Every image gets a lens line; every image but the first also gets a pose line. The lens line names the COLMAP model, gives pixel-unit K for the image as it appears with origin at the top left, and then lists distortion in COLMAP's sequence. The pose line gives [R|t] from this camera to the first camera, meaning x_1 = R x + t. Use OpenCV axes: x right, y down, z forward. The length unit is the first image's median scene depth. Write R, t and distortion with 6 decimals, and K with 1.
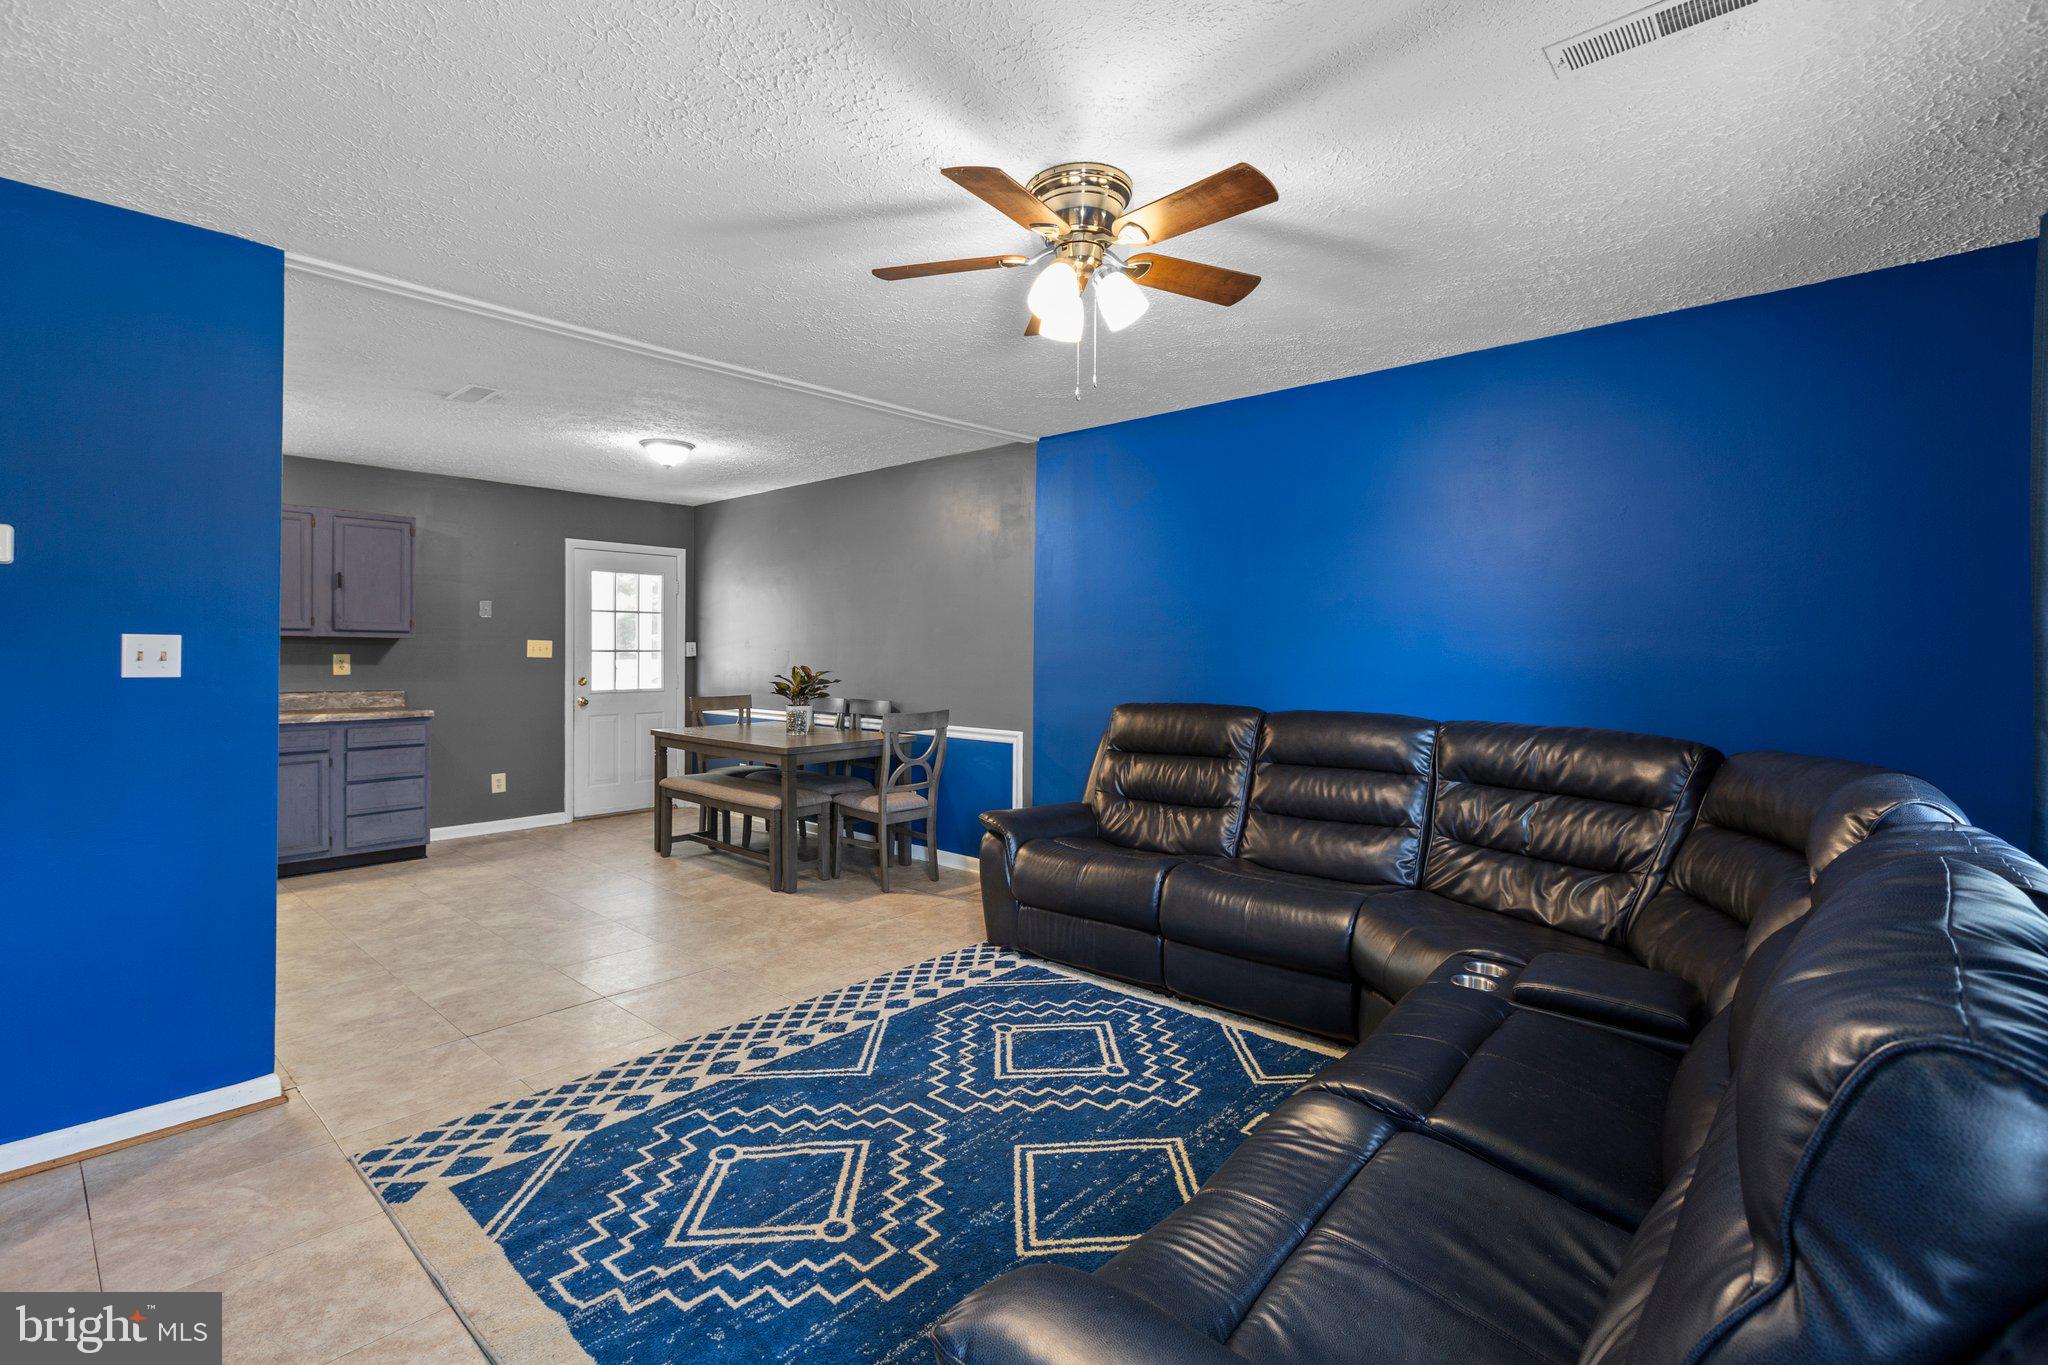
lens RADIAL K [[905.3, 0, 1011.5], [0, 905.3, 657.2], [0, 0, 1]] dist [0.000286, -0.001021]
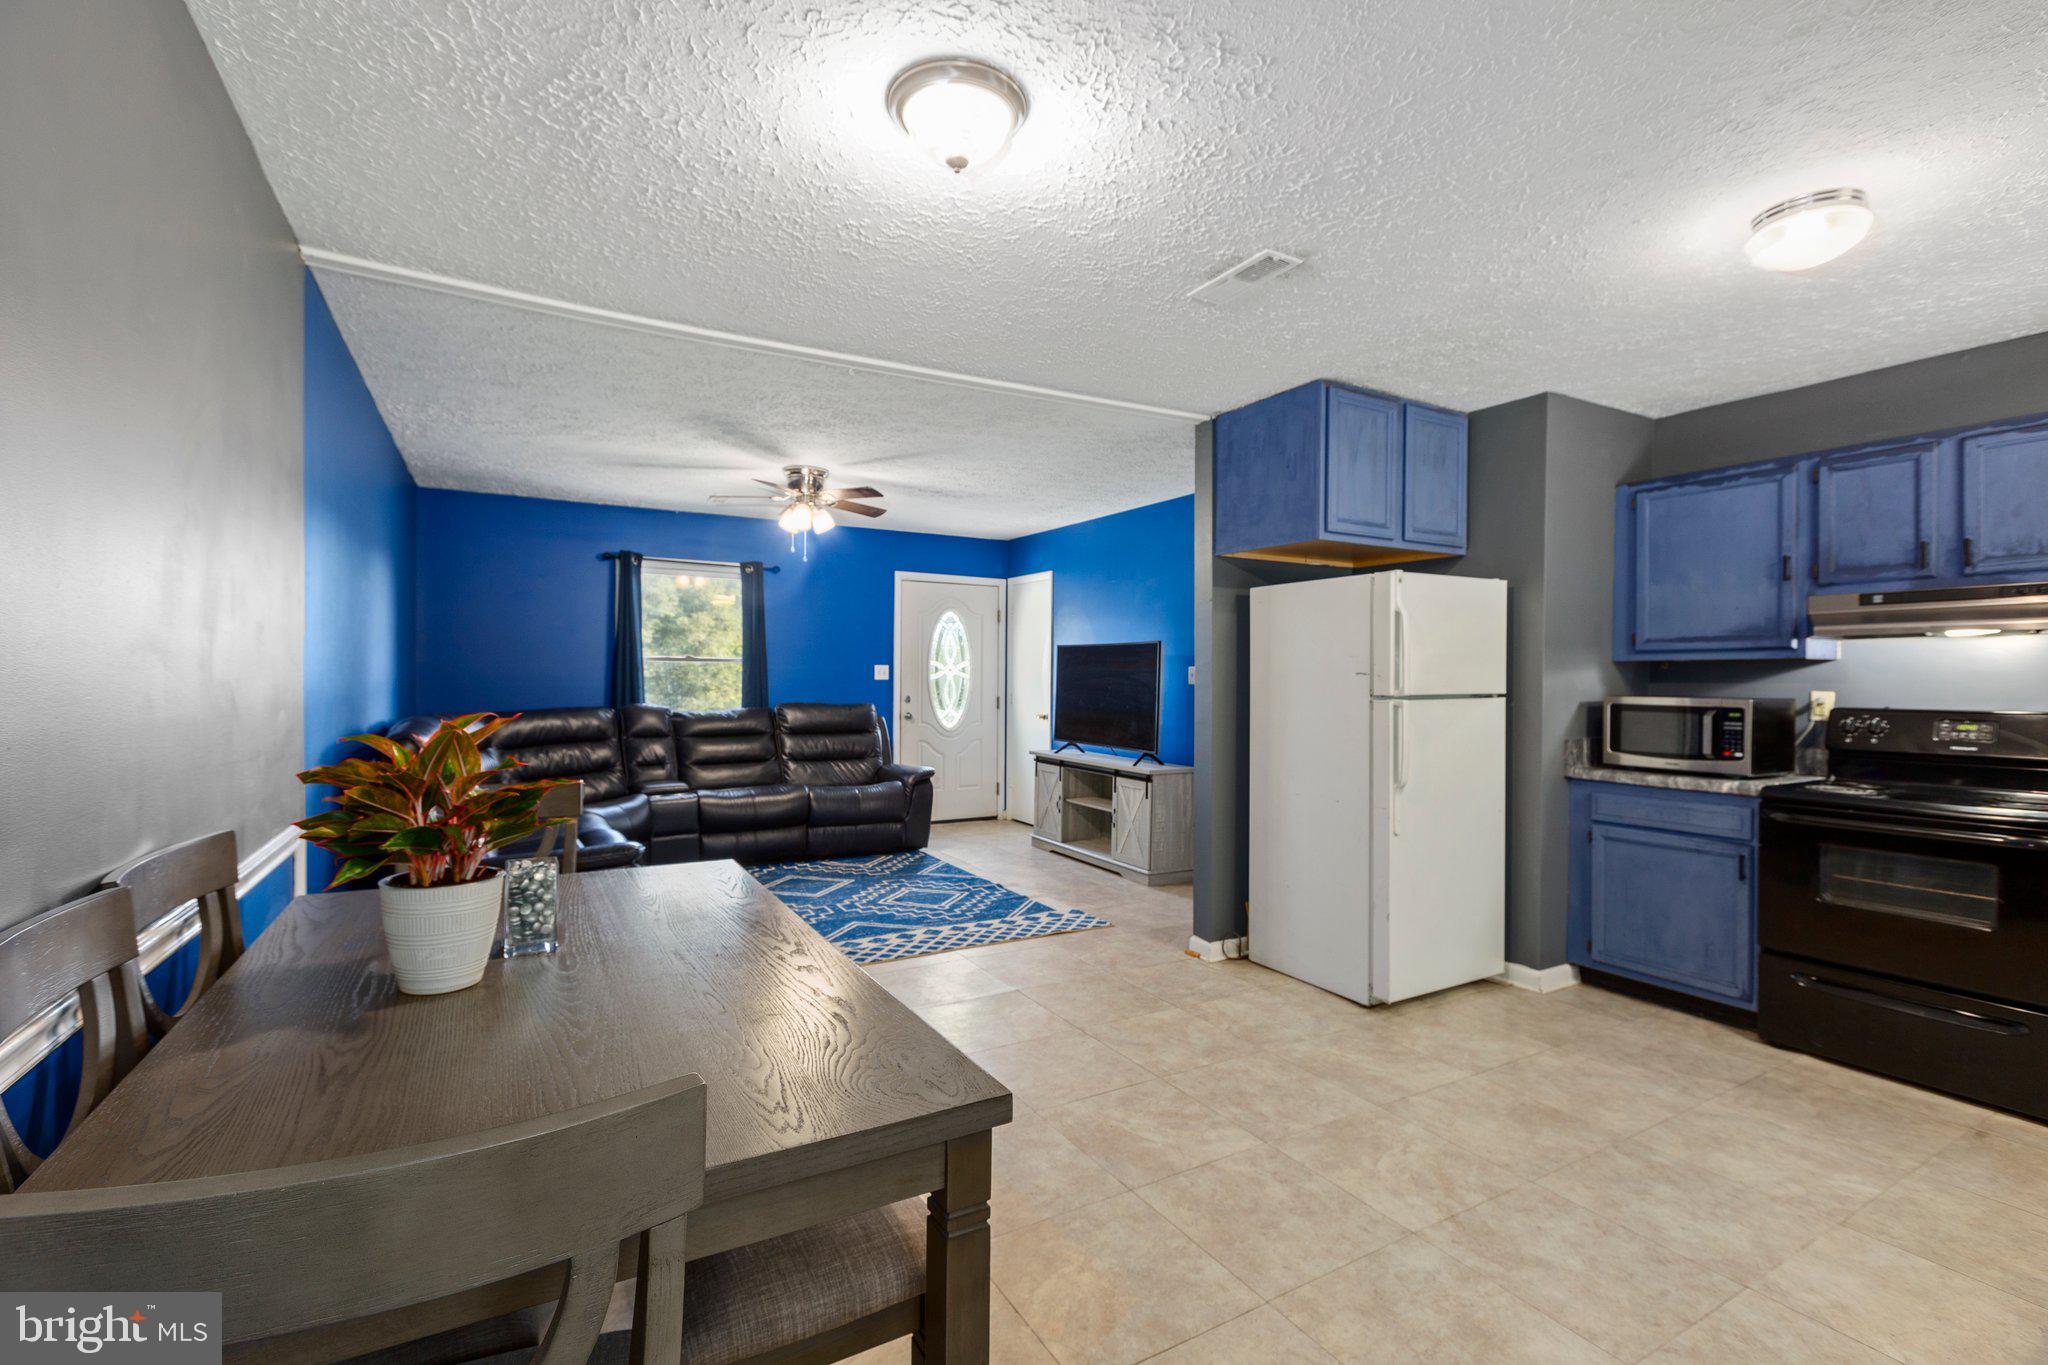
lens RADIAL K [[905.3, 0, 1011.5], [0, 905.3, 683.7], [0, 0, 1]] dist [0.000286, -0.001021]
pose [[-0.945946, -0.015736, 0.323943, -0.726866], [-0.011087, 0.999807, 0.016191, -0.008341], [-0.324135, 0.011724, -0.945938, 1.863297]]
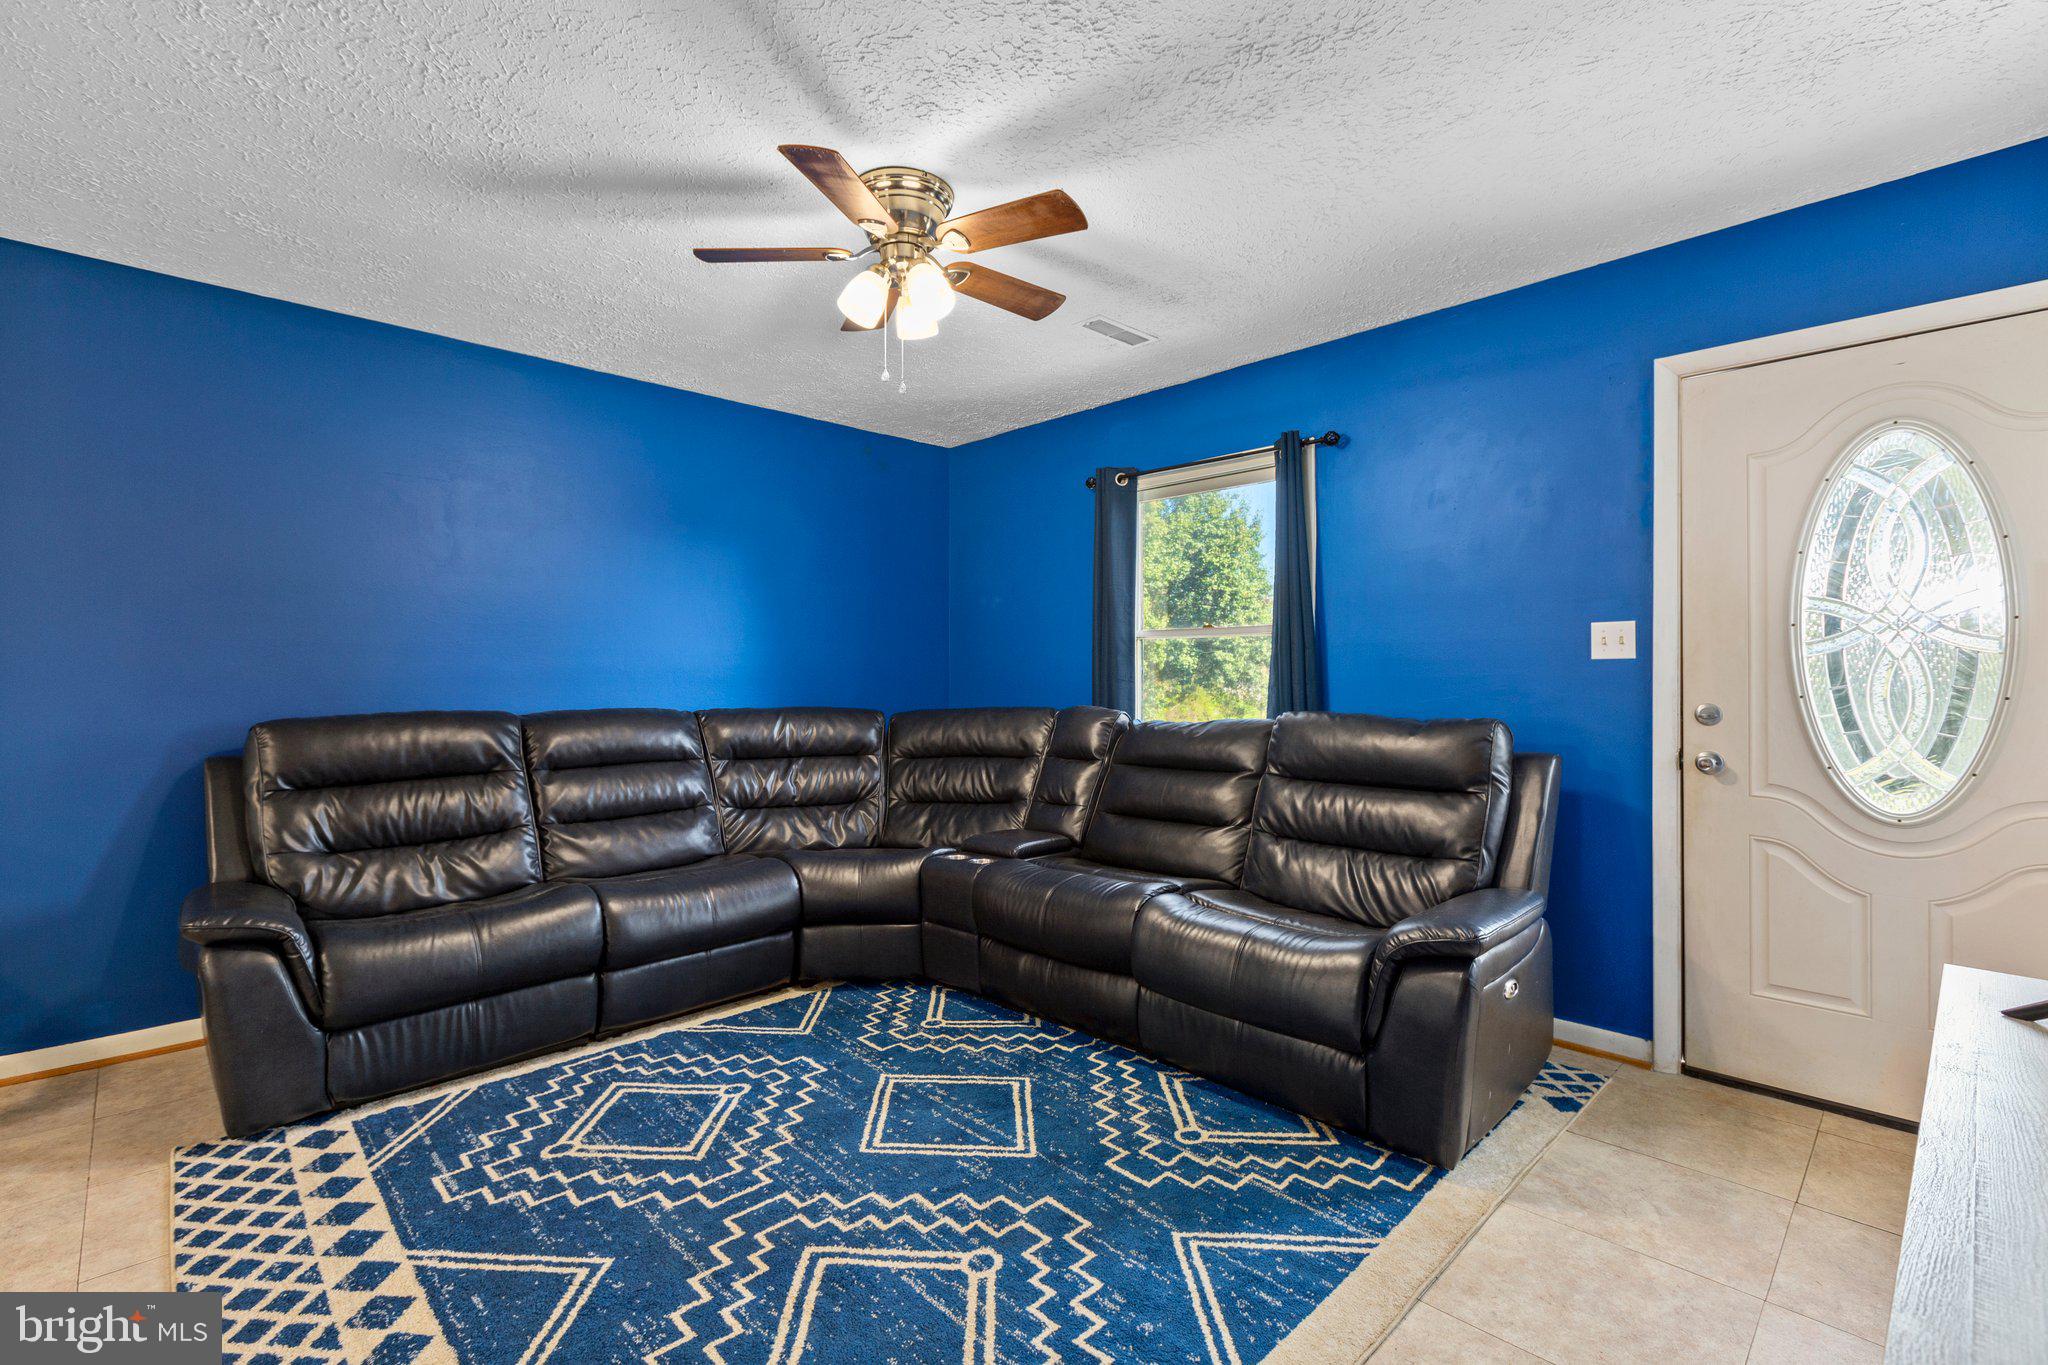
lens RADIAL K [[905.3, 0, 1011.0], [0, 905.3, 673.2], [0, 0, 1]] dist [0.000286, -0.001021]
pose [[0.073938, 0.003725, 0.997256, -0.594697], [0.006270, 0.999972, -0.004200, 0.029057], [-0.997243, 0.006563, 0.073913, 0.492987]]
